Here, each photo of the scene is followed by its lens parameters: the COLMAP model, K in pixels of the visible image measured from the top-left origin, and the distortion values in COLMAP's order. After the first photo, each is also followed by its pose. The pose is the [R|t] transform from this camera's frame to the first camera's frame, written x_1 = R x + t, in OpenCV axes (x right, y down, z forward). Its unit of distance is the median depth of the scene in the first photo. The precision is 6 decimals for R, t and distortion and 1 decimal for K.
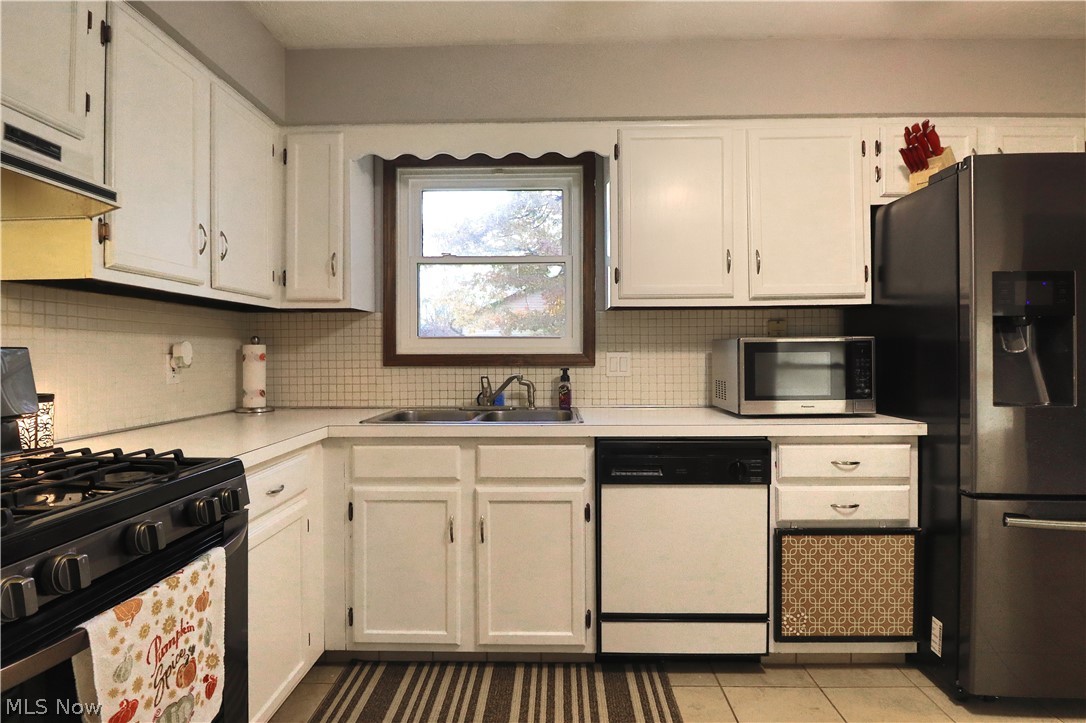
lens RADIAL K [[560.6, 0, 542.7], [0, 560.6, 352.3], [0, 0, 1]] dist [0.001414, -0.016721]
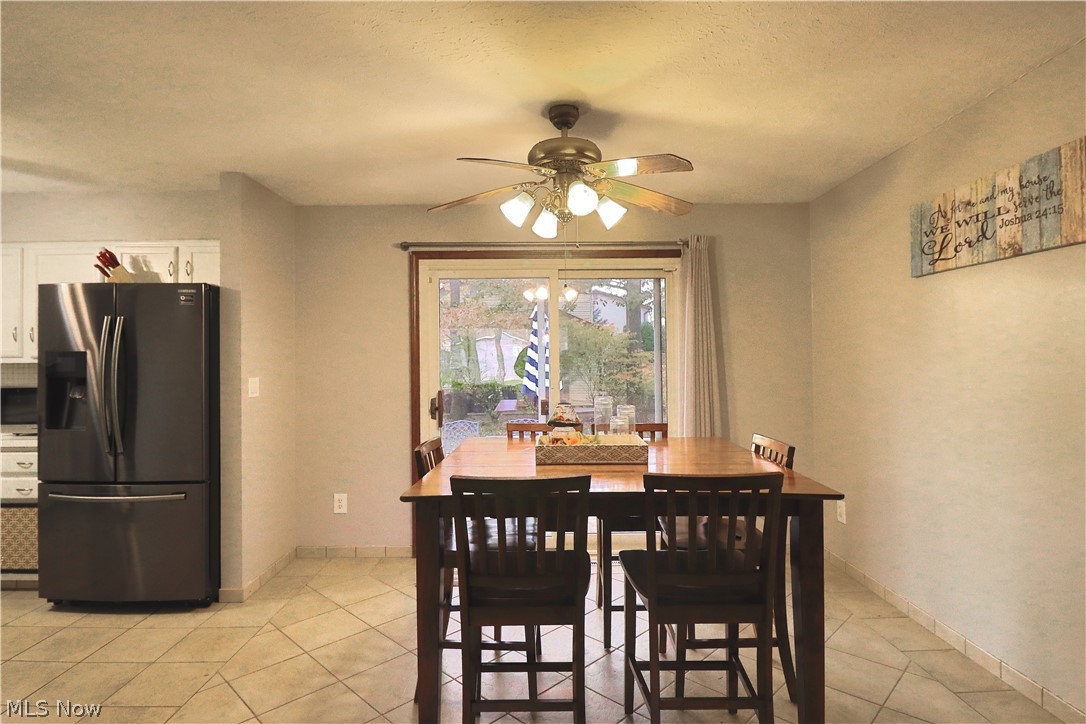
lens RADIAL K [[565.9, 0, 544.8], [0, 565.9, 353.3], [0, 0, 1]] dist [0.005354, -0.017282]
pose [[0.999313, -0.000393, 0.037059, 1.930703], [0.000478, 0.999997, -0.002286, -0.114023], [-0.037058, 0.002302, 0.999310, -0.665490]]
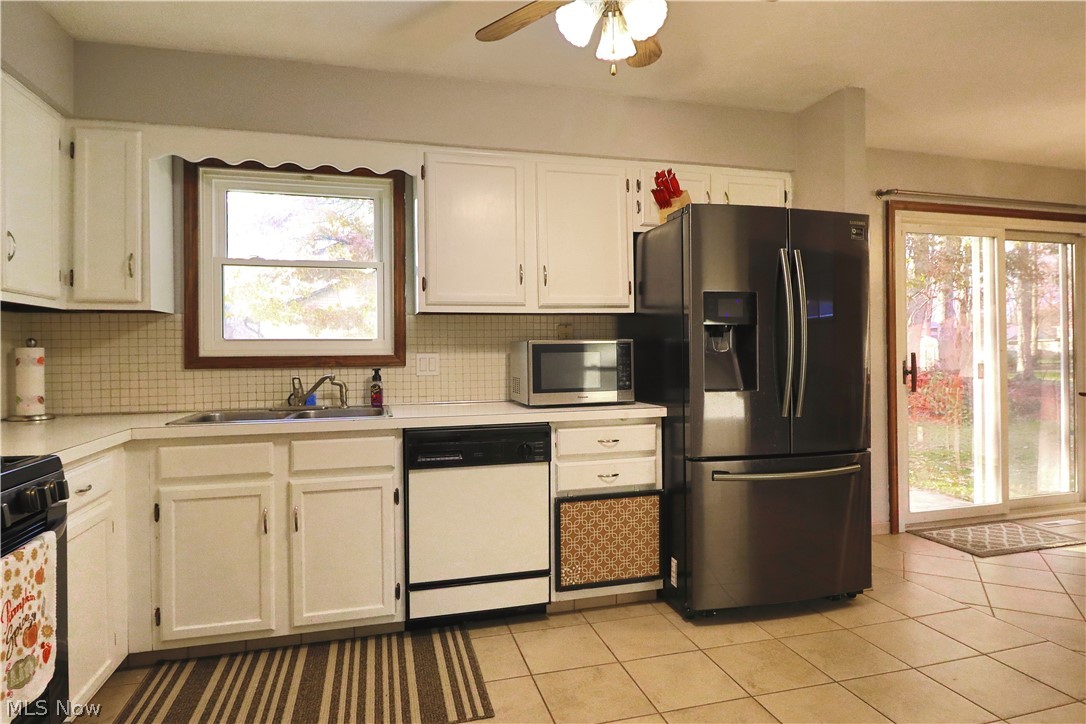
lens RADIAL K [[612.5, 0, 539.8], [0, 612.5, 351.1], [0, 0, 1]] dist [0.000673, -0.011857]
pose [[0.958724, -0.005276, 0.284290, 0.007959], [0.006023, 0.999980, -0.001755, -0.001012], [-0.284275, 0.003394, 0.958737, -0.255660]]
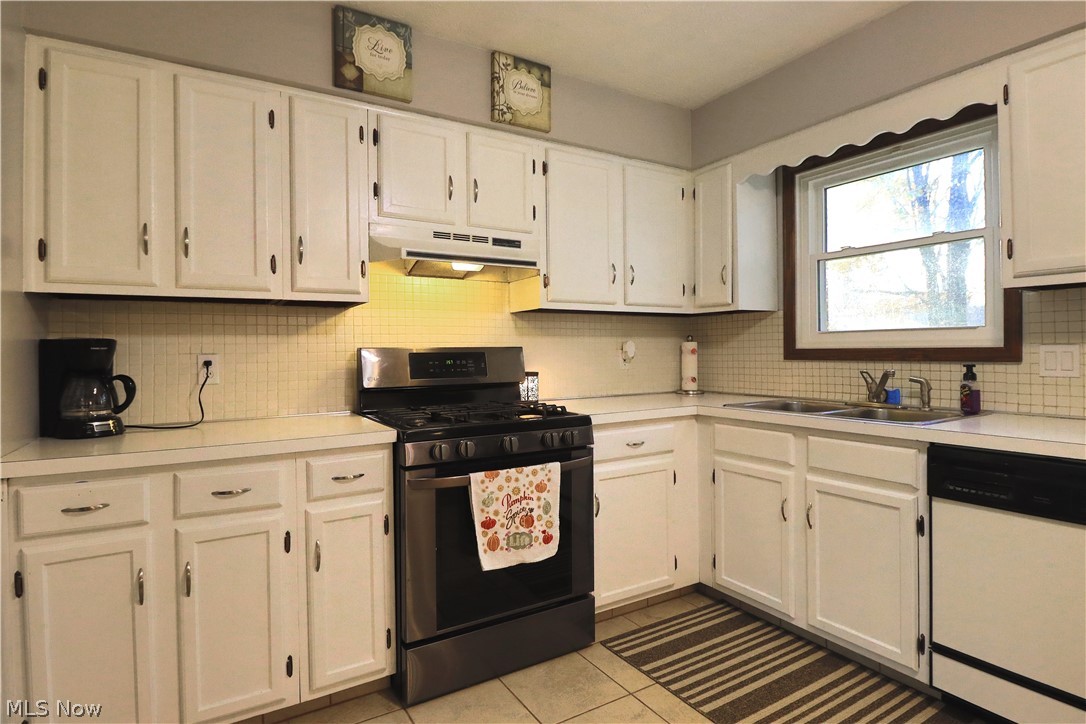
lens RADIAL K [[565.9, 0, 544.8], [0, 565.9, 353.3], [0, 0, 1]] dist [0.005354, -0.017282]
pose [[0.542256, 0.002293, -0.840210, 0.506109], [0.009505, 0.999916, 0.008864, -0.002424], [0.840159, -0.012792, 0.542189, 0.011715]]
